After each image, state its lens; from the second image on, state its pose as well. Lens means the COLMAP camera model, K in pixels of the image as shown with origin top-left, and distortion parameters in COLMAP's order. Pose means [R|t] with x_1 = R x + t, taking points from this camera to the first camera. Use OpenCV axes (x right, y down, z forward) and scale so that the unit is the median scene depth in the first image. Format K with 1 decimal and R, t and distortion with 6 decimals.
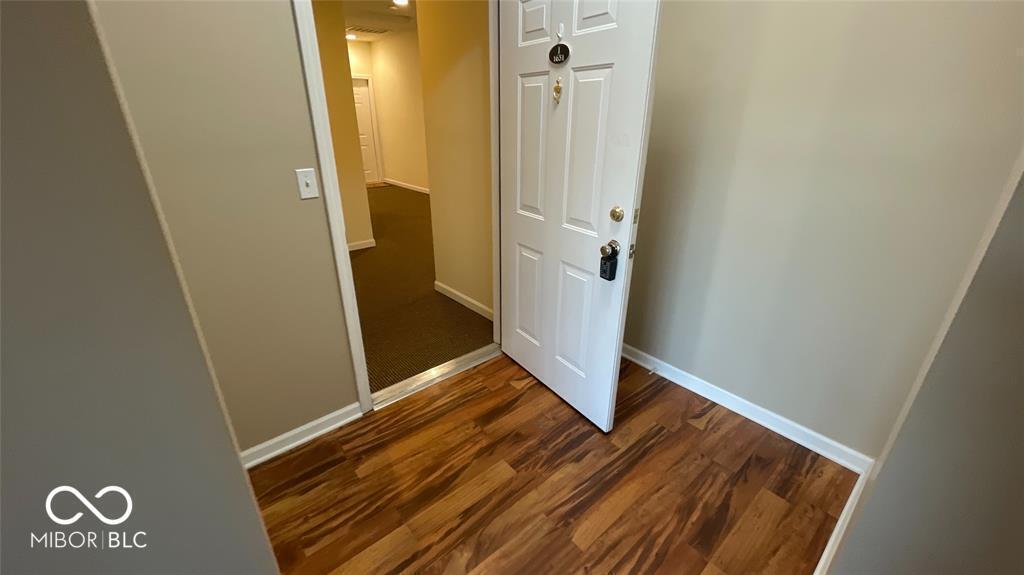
lens RADIAL K [[411.3, 0, 508.0], [0, 411.3, 290.0], [0, 0, 1]] dist [-0.000503, -0.000087]
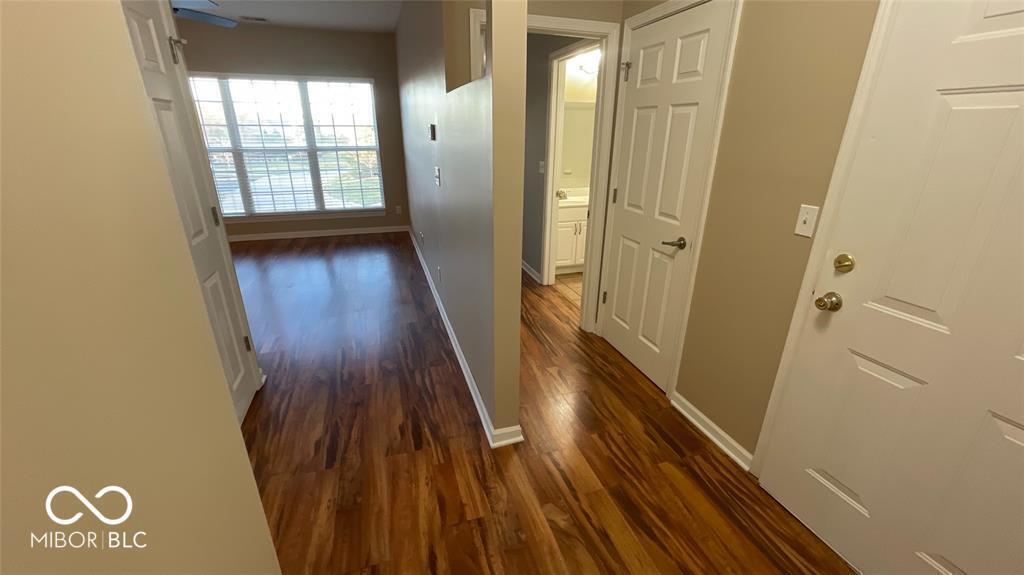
lens RADIAL K [[411.3, 0, 510.2], [0, 411.3, 288.1], [0, 0, 1]] dist [-0.000503, -0.000087]
pose [[-0.383742, 0.327642, -0.863361, 0.642733], [-0.374494, 0.799391, 0.469818, -0.321136], [0.844095, 0.503612, -0.184060, 0.665731]]
